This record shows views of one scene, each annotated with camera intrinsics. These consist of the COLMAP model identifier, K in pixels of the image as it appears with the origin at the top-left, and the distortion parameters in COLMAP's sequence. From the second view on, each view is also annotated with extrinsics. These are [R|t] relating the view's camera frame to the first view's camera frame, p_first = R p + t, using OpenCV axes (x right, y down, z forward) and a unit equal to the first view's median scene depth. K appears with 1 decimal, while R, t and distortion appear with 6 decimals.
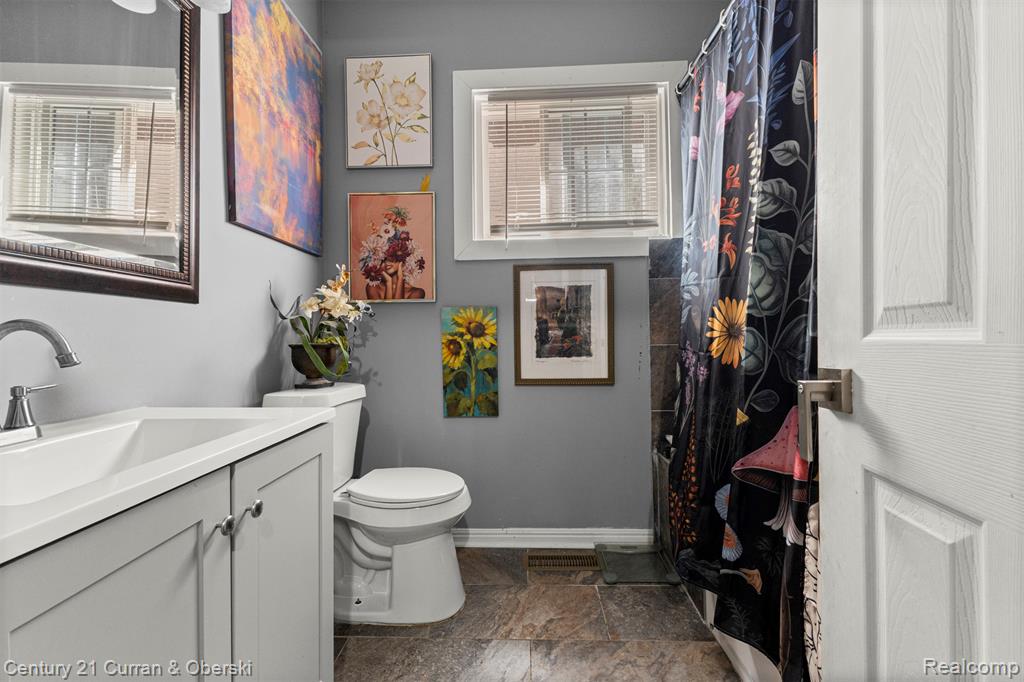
lens RADIAL K [[443.7, 0, 509.0], [0, 443.7, 338.6], [0, 0, 1]] dist [0.004865, -0.002842]
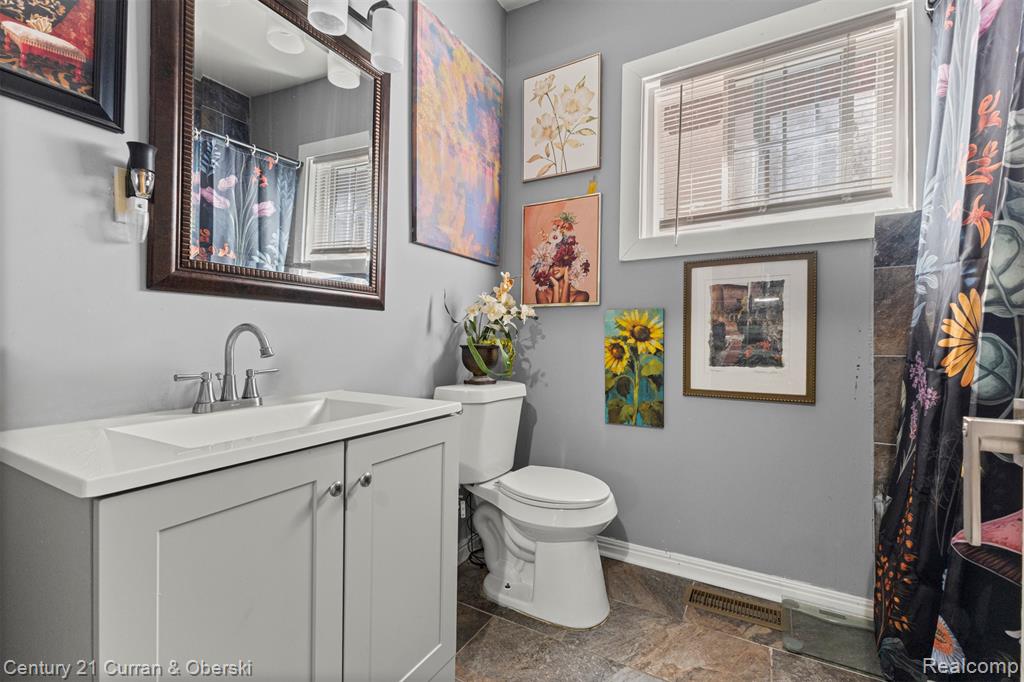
lens RADIAL K [[443.7, 0, 510.0], [0, 443.7, 340.5], [0, 0, 1]] dist [0.004865, -0.002842]
pose [[0.883025, 0.016402, -0.469038, 0.140858], [-0.017590, 0.999844, 0.001849, -0.002133], [0.468995, 0.006617, 0.883176, 0.047168]]
